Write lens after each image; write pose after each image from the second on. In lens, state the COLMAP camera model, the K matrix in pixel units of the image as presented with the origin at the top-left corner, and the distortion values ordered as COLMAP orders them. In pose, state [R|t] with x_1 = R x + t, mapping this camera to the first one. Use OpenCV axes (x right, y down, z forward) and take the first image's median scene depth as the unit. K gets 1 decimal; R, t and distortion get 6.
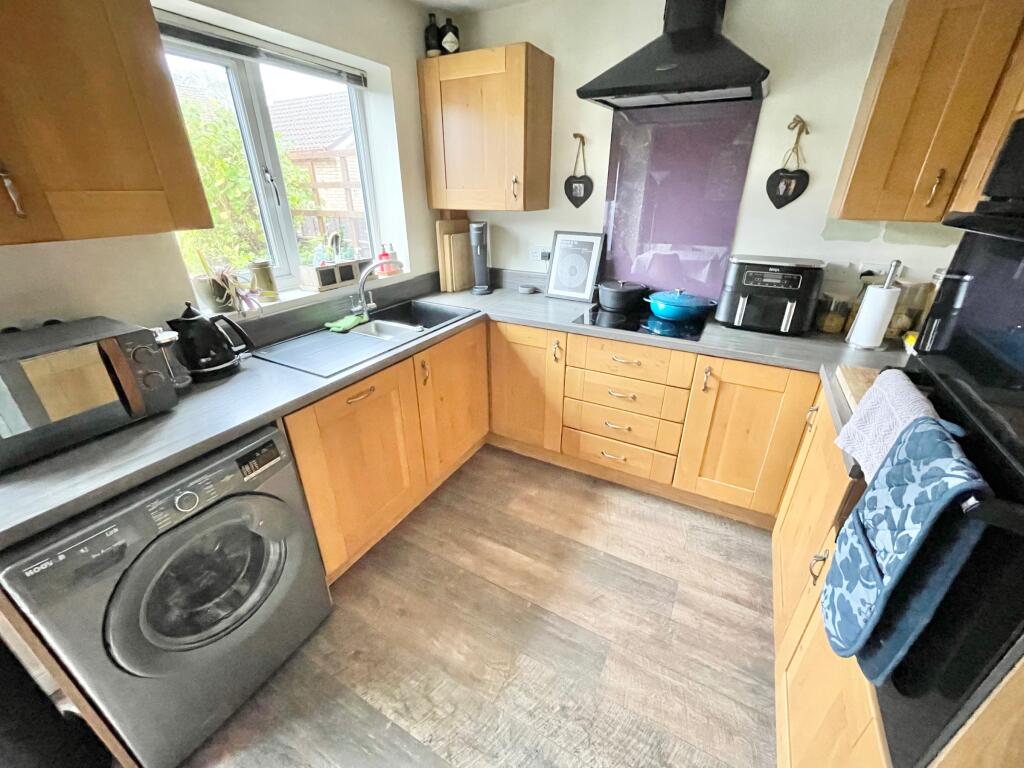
lens RADIAL K [[414.8, 0, 513.2], [0, 414.8, 384.3], [0, 0, 1]] dist [-0.002784, 0.000354]
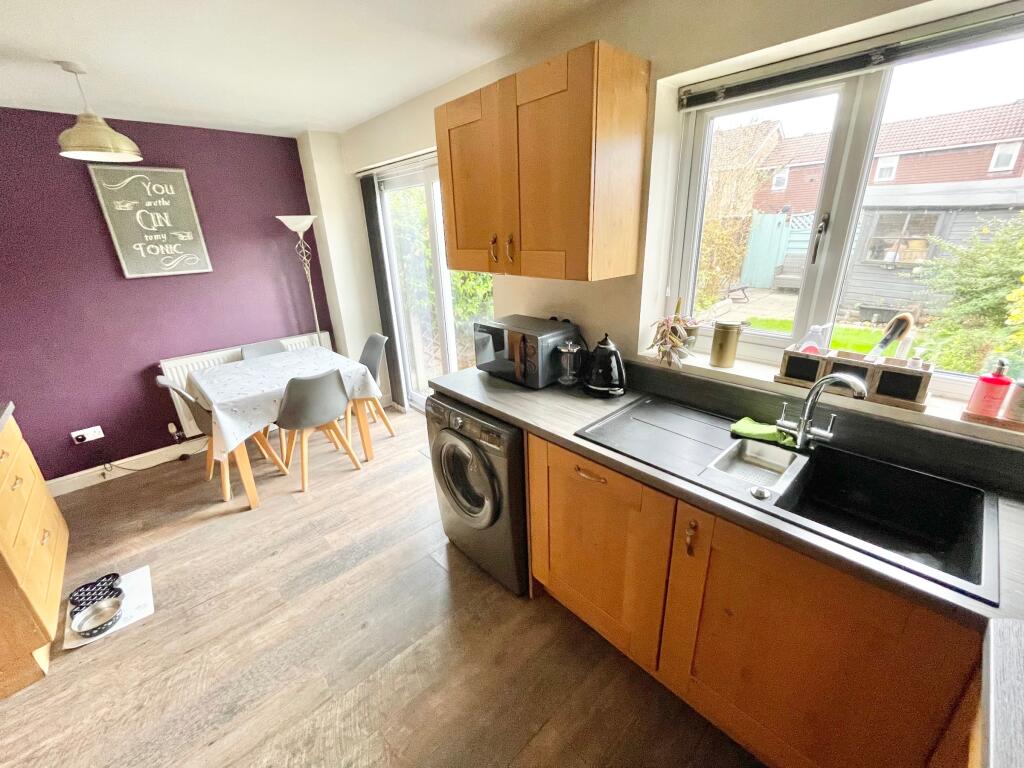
lens RADIAL K [[414.8, 0, 508.4], [0, 414.8, 382.0], [0, 0, 1]] dist [-0.002784, 0.000354]
pose [[-0.317305, 0.346494, -0.882757, 0.371201], [-0.368595, 0.812607, 0.451450, -0.429874], [0.873759, 0.468627, -0.130128, 0.782754]]
